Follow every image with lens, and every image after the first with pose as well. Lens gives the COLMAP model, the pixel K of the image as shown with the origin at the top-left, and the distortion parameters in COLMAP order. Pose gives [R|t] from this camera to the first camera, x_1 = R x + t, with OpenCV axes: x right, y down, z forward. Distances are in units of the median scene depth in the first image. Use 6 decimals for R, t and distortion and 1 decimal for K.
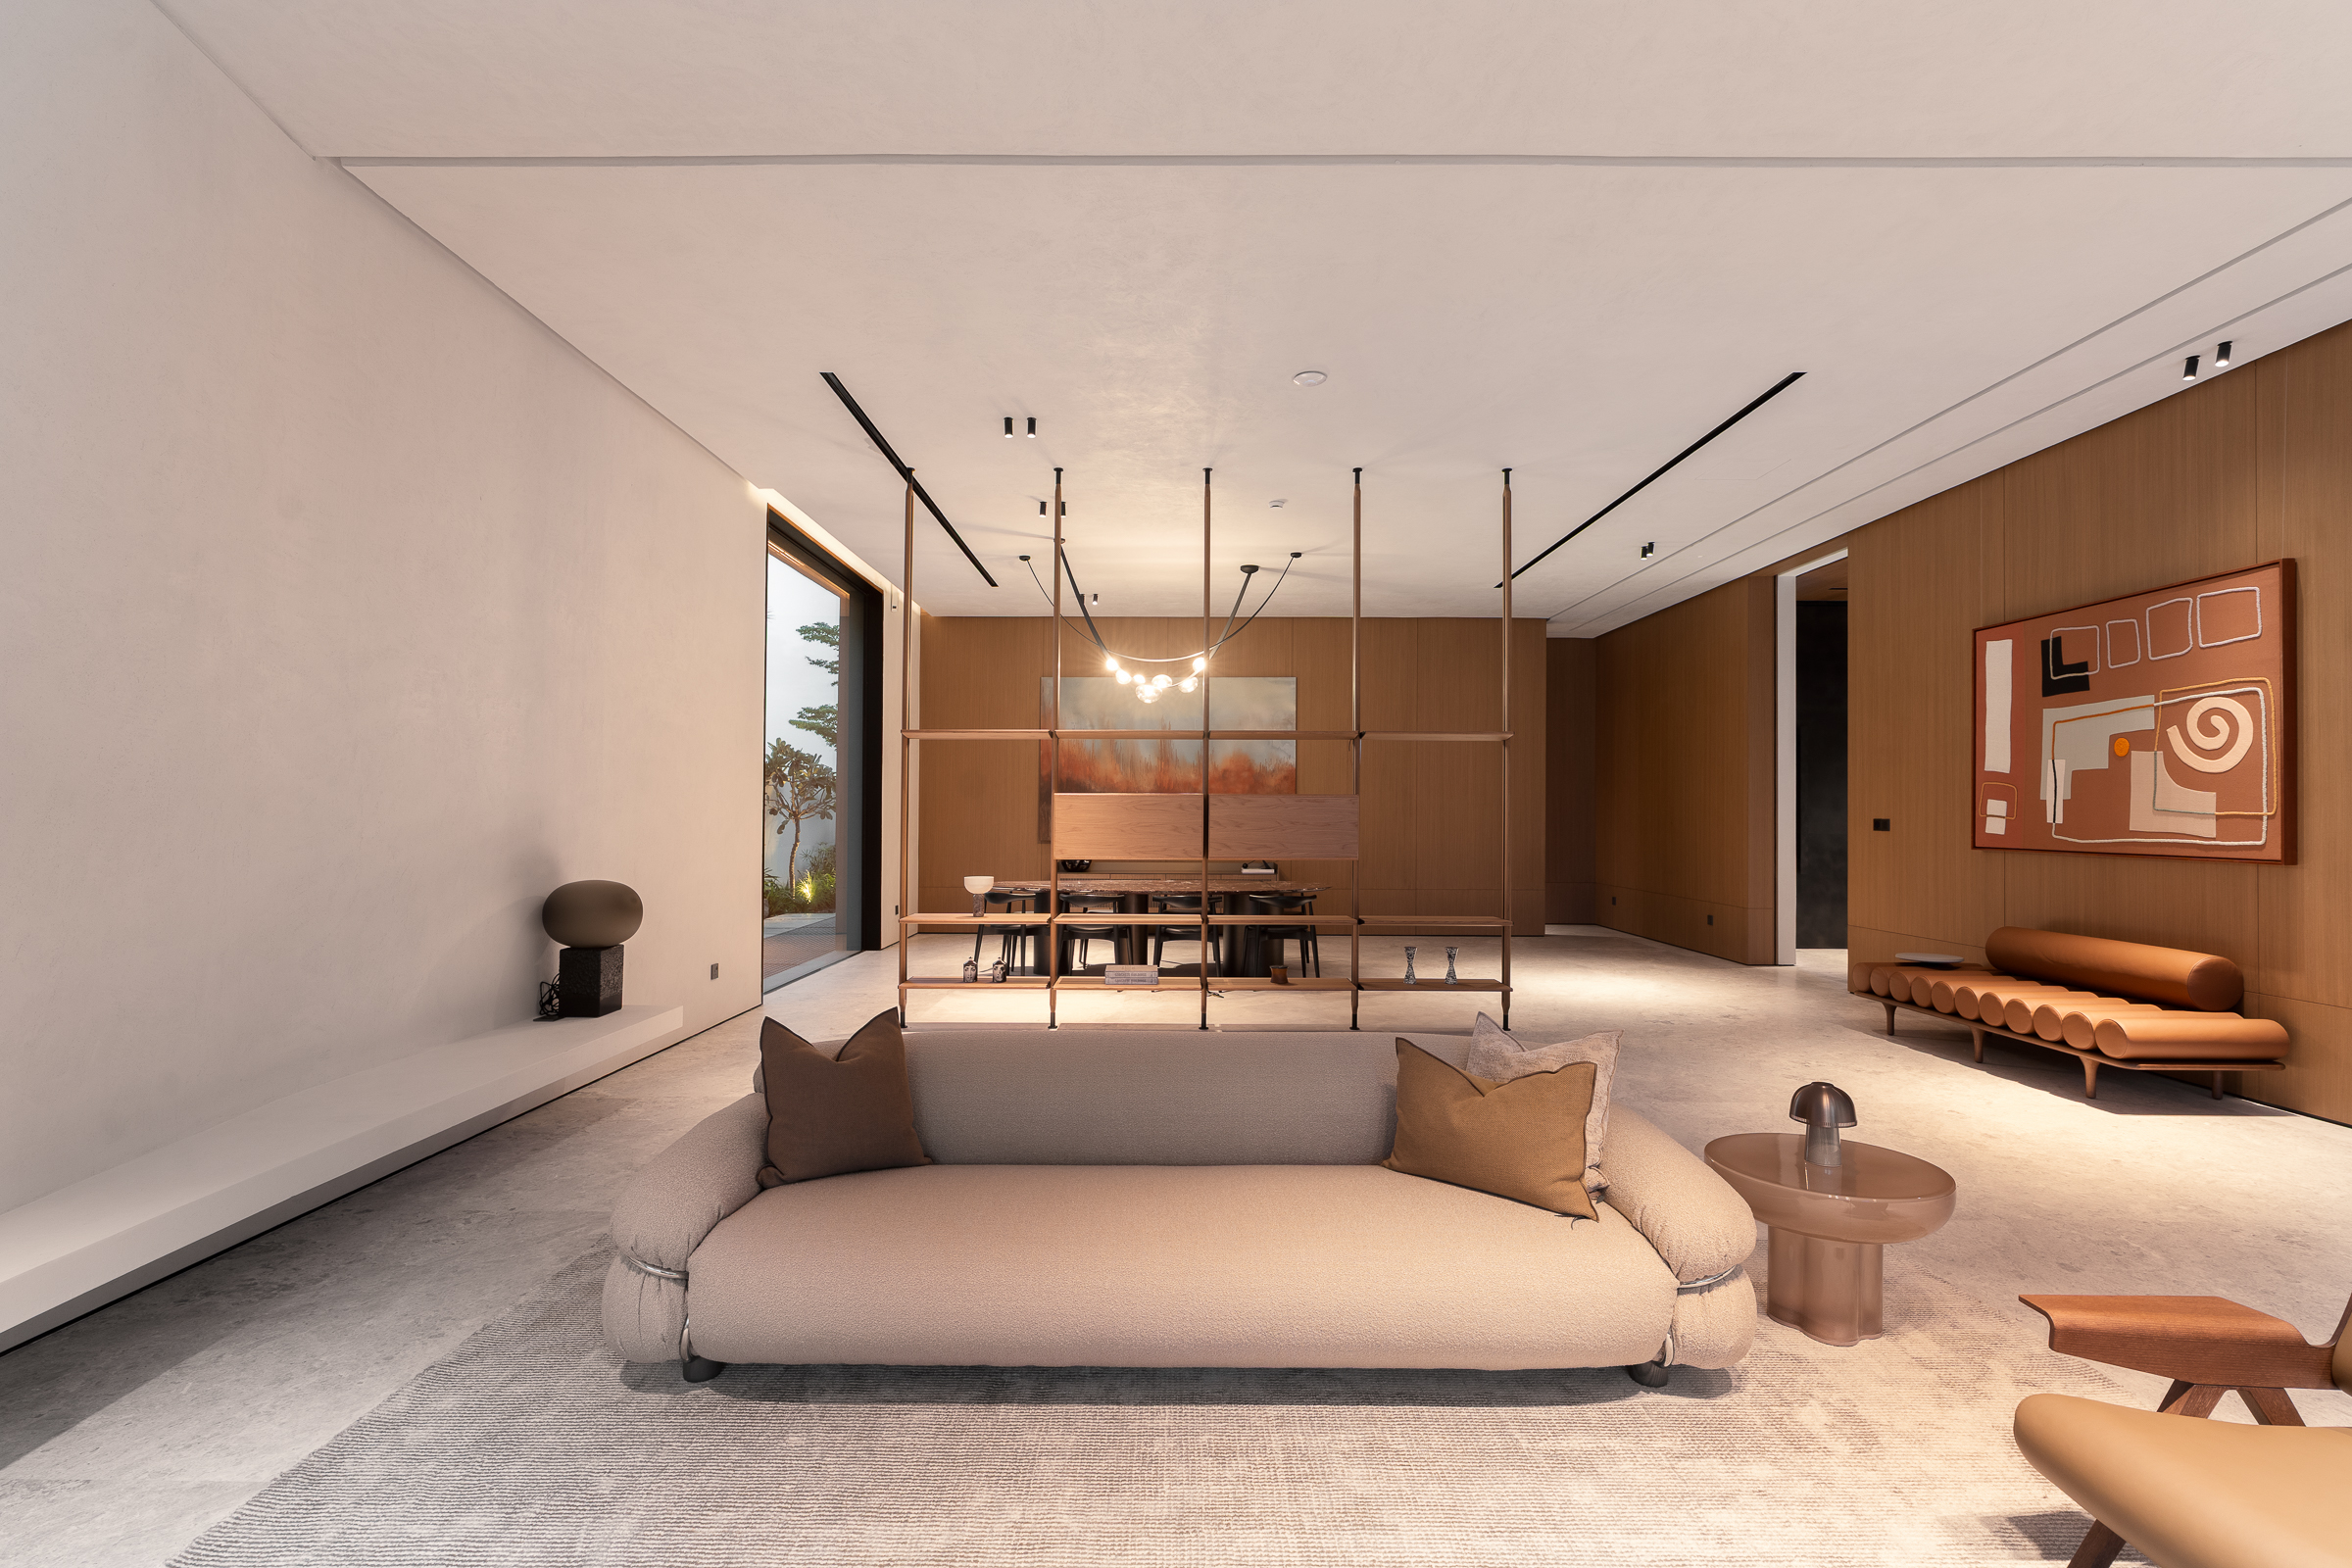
lens RADIAL K [[1064.6, 0, 1175.1], [0, 1064.6, 786.1], [0, 0, 1]] dist [0.006248, 0.000356]
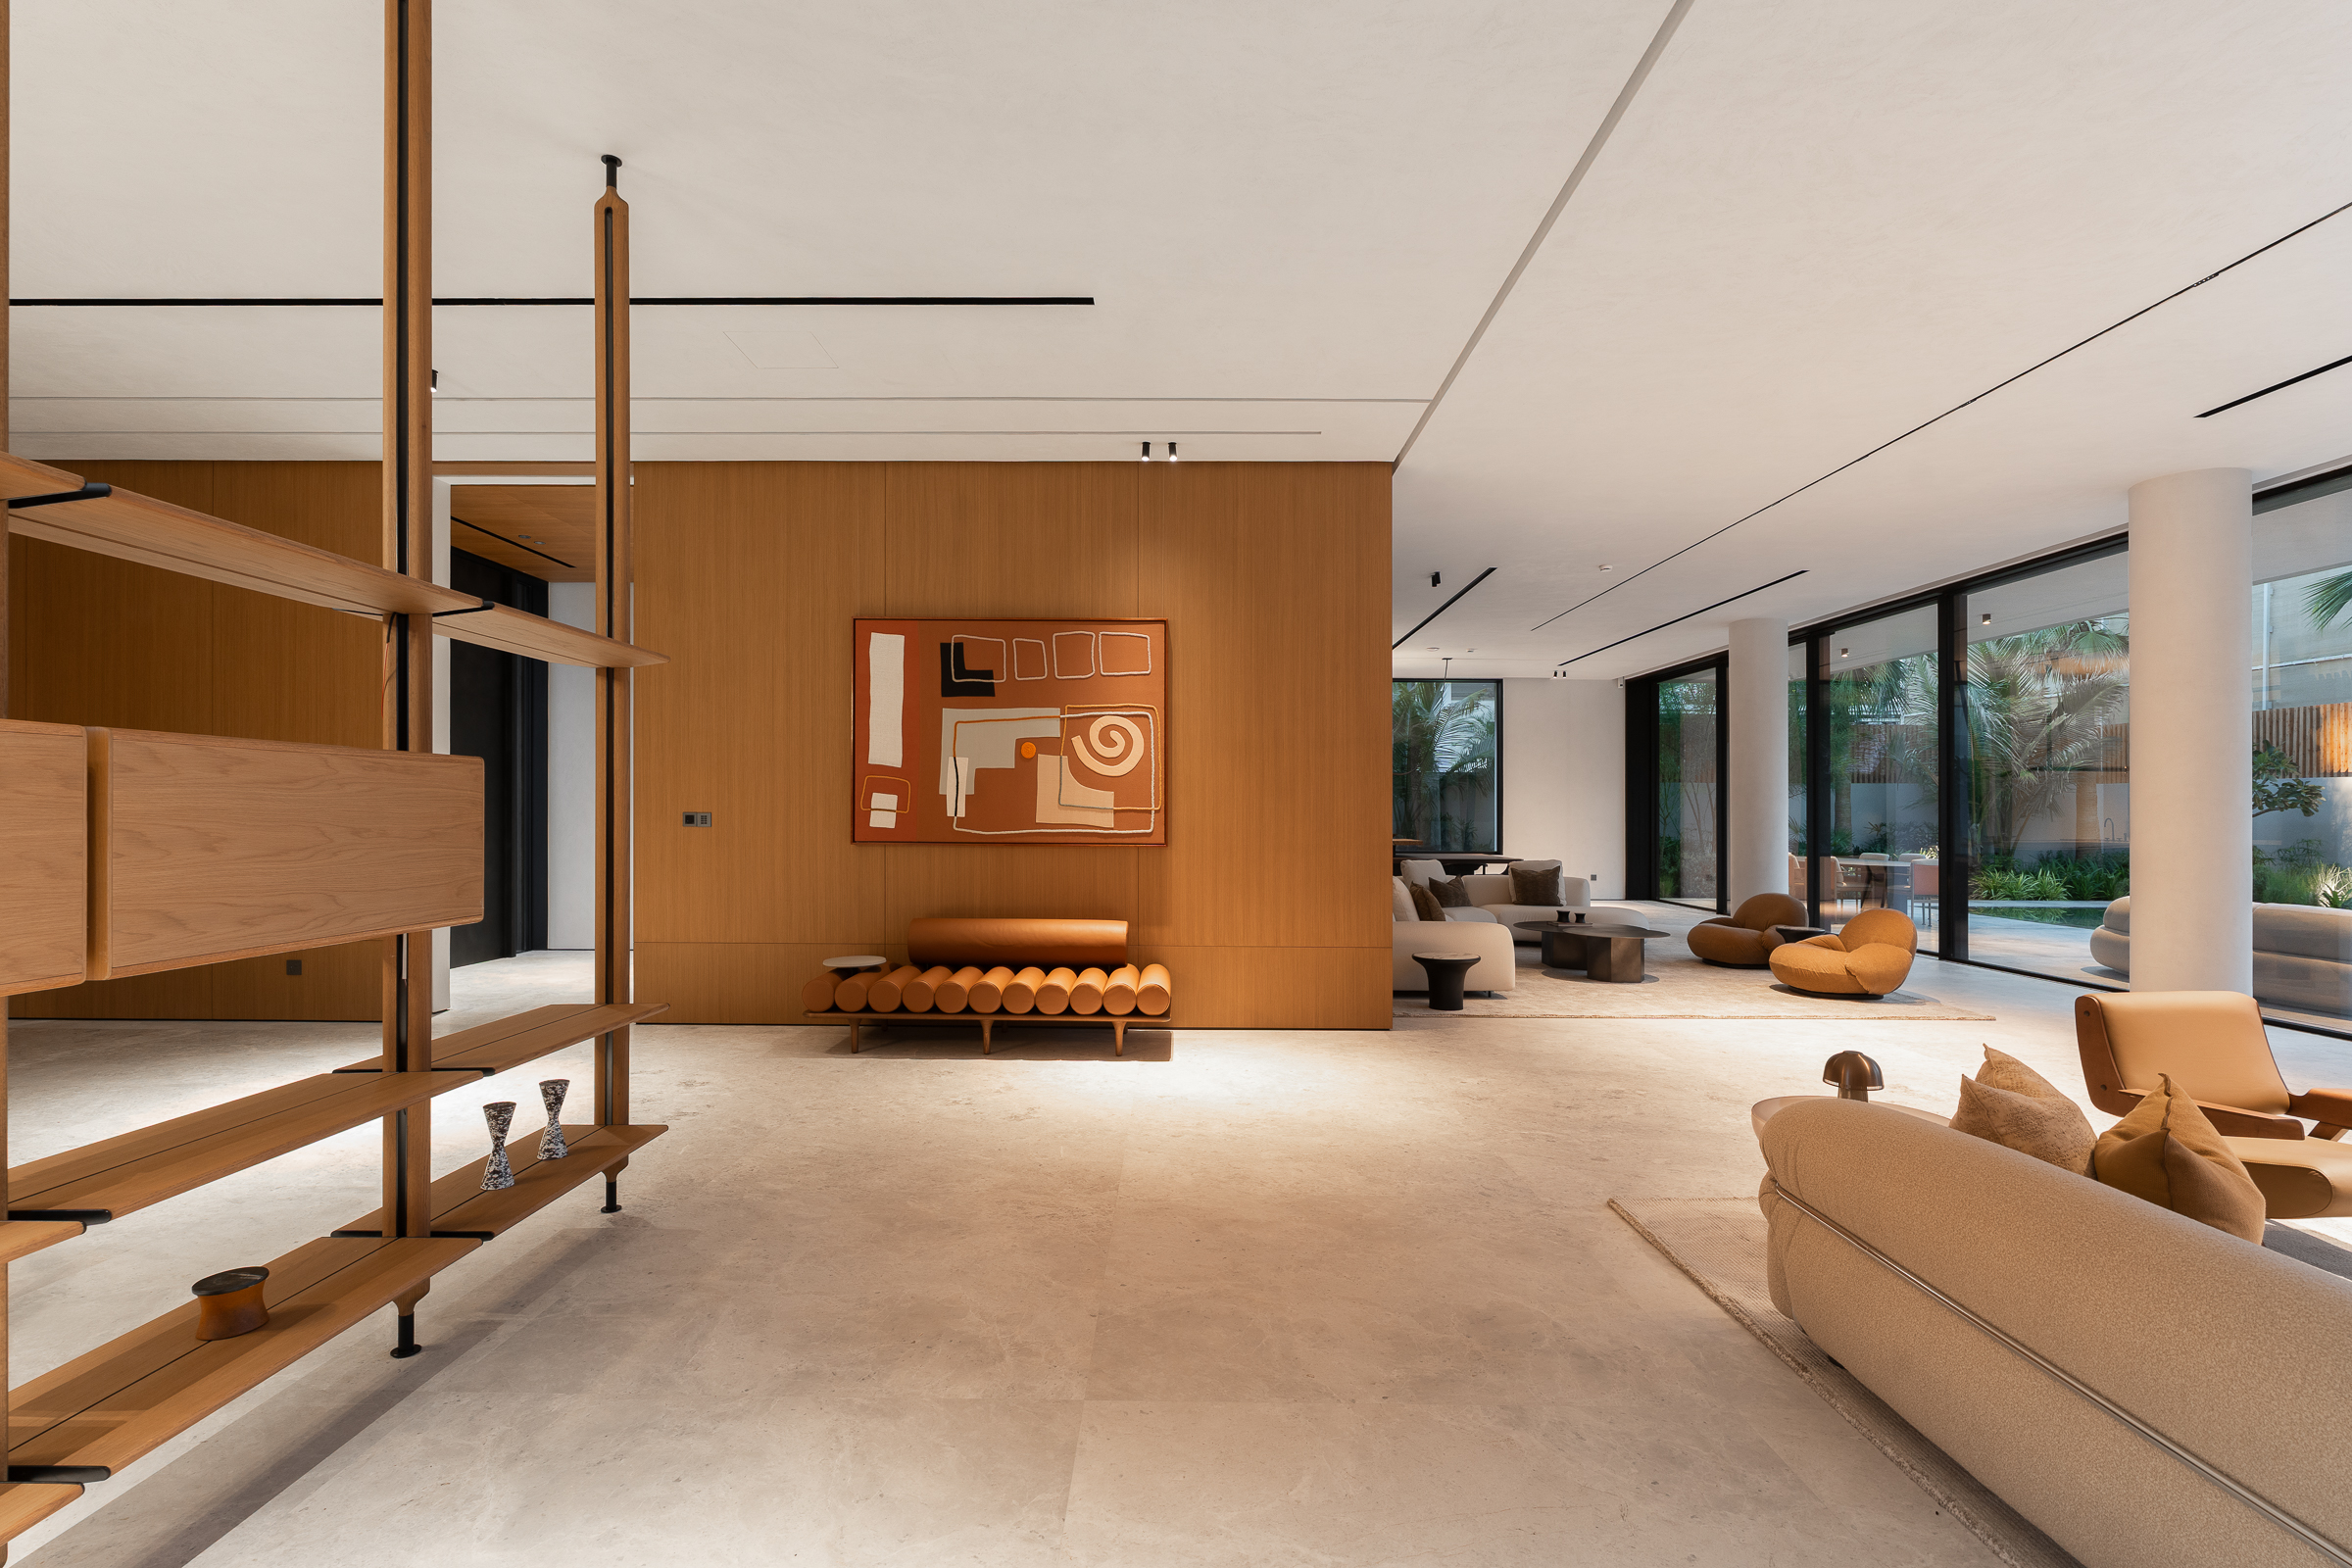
lens RADIAL K [[1064.6, 0, 1173.9], [0, 1064.6, 815.1], [0, 0, 1]] dist [0.006248, 0.000356]
pose [[0.019546, -0.005578, 0.999793, -0.255132], [-0.031025, 0.999499, 0.006183, 0.021391], [-0.999327, -0.031140, 0.019363, 0.822234]]
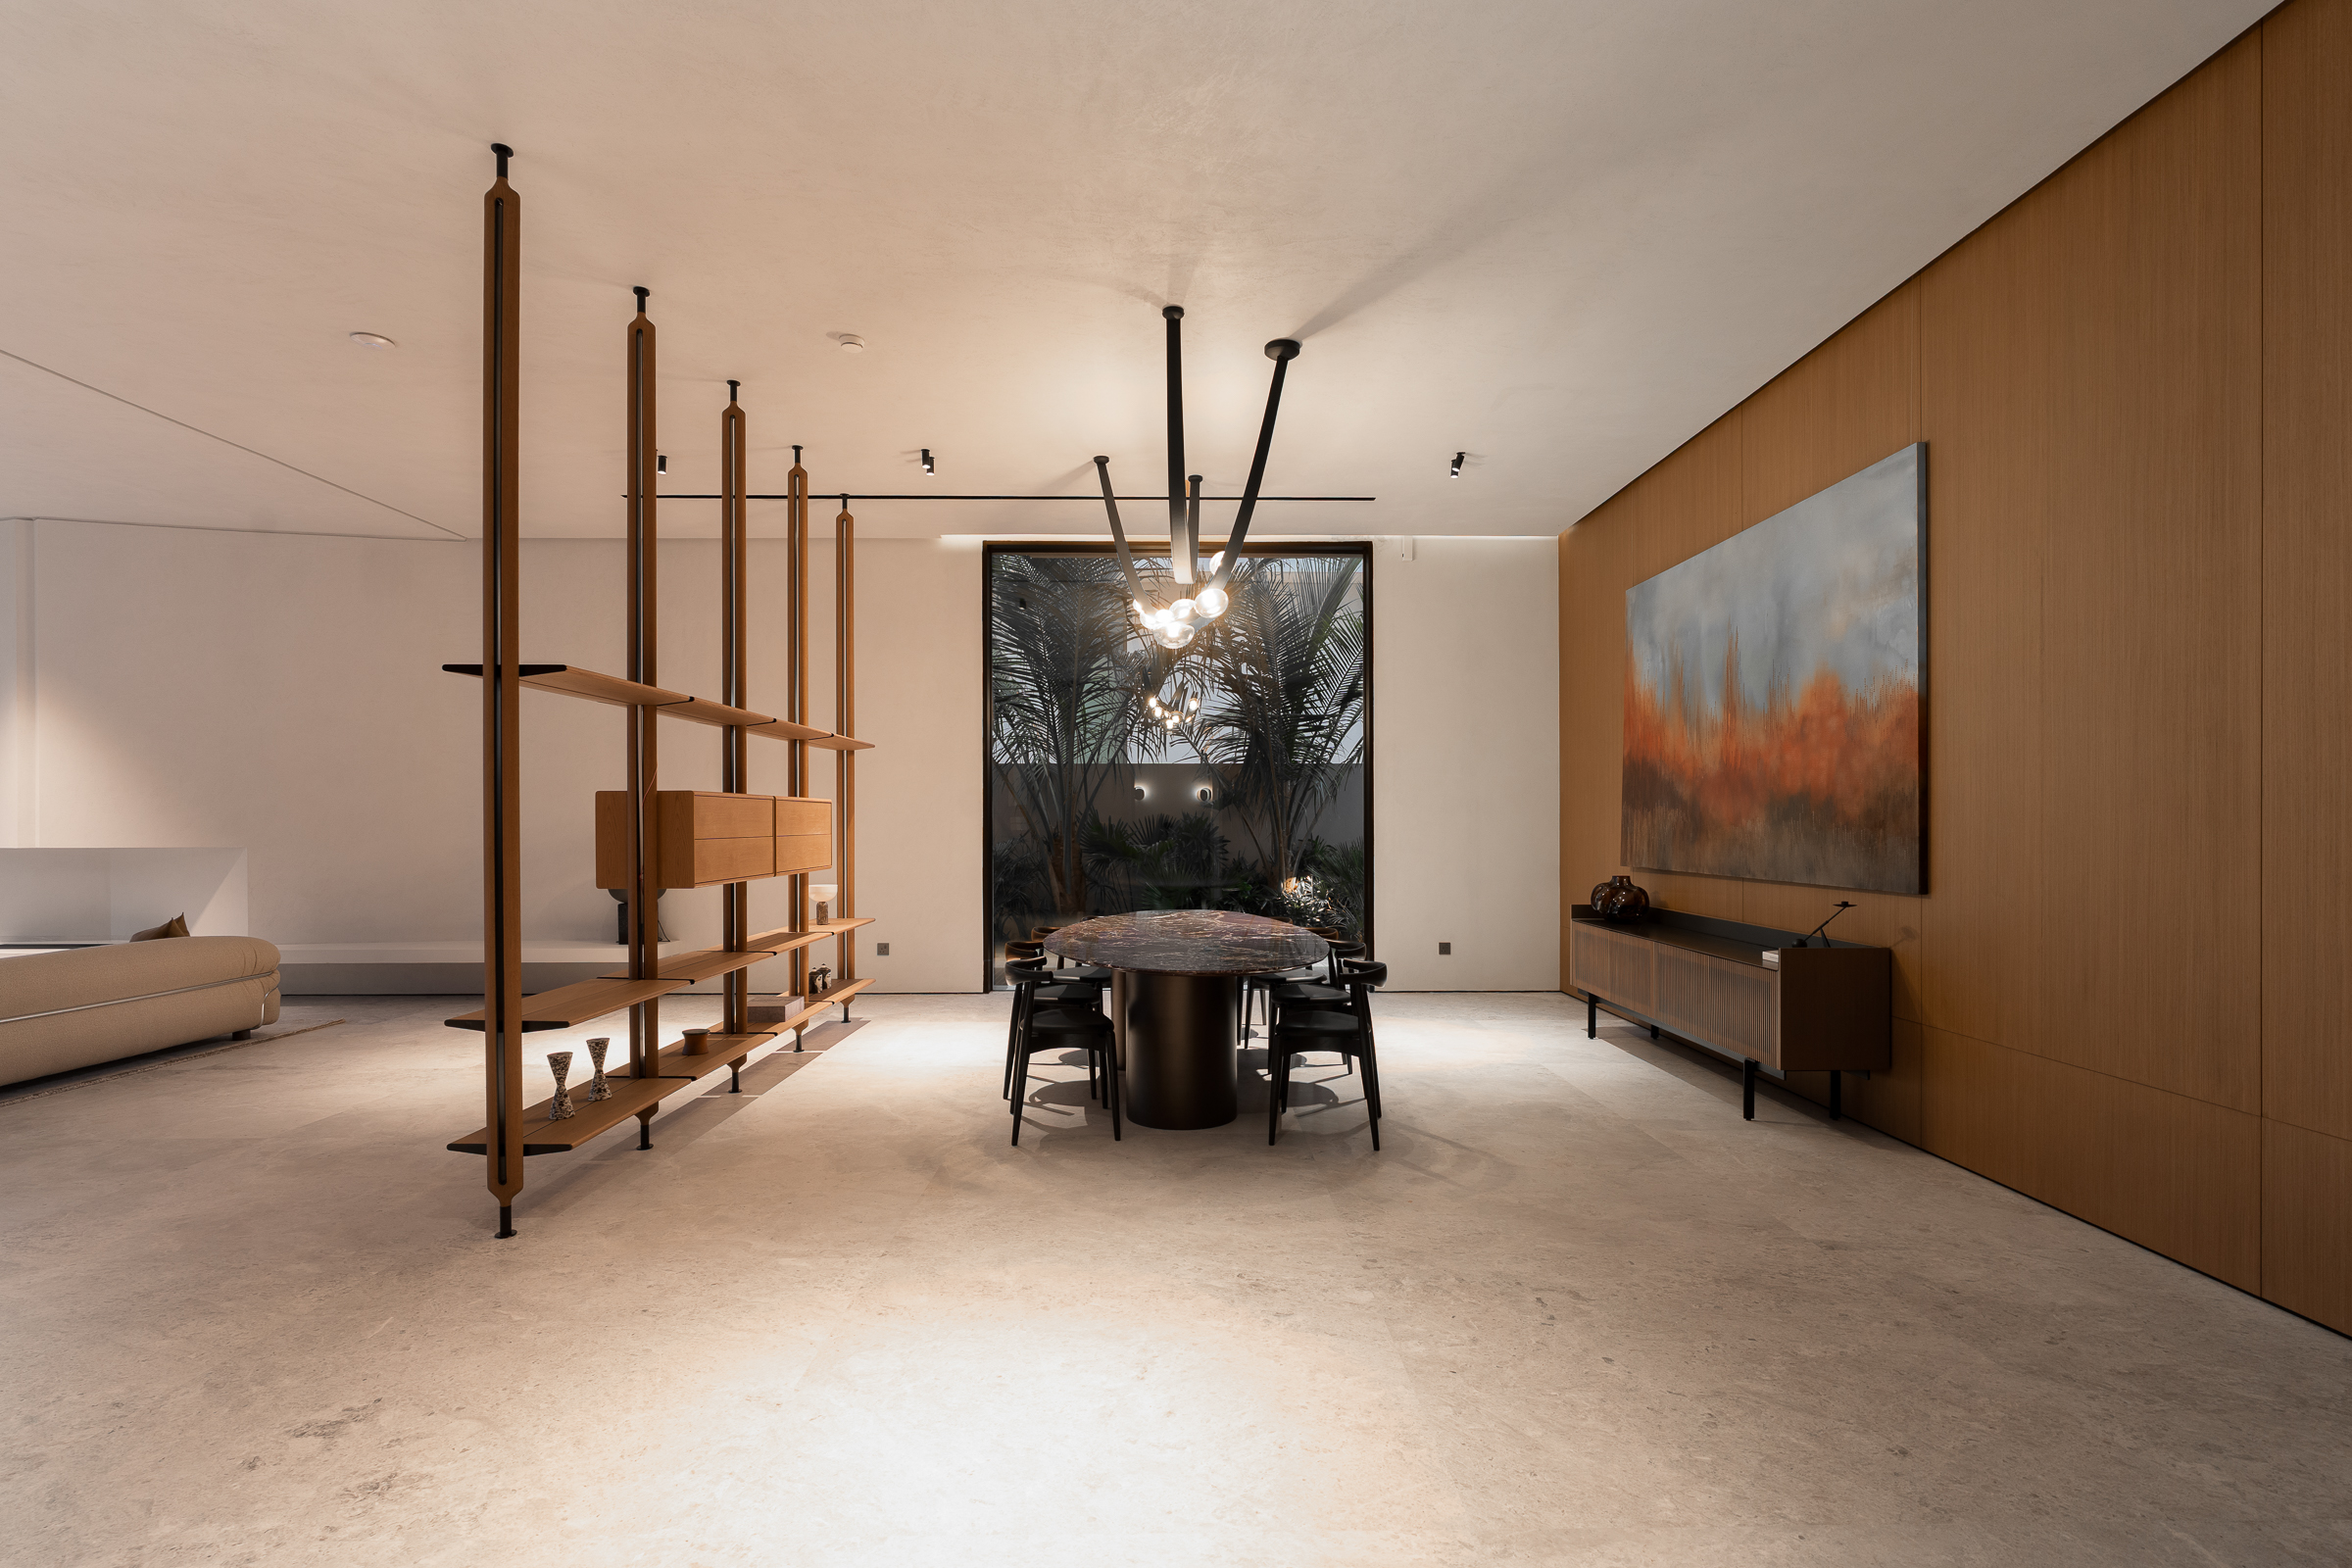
lens RADIAL K [[1064.6, 0, 1175.3], [0, 1064.6, 793.5], [0, 0, 1]] dist [0.006248, 0.000356]
pose [[0.003127, -0.025374, -0.999673, 1.008615], [0.029879, 0.999234, -0.025270, 0.041321], [0.999549, -0.029790, 0.003883, 1.560648]]
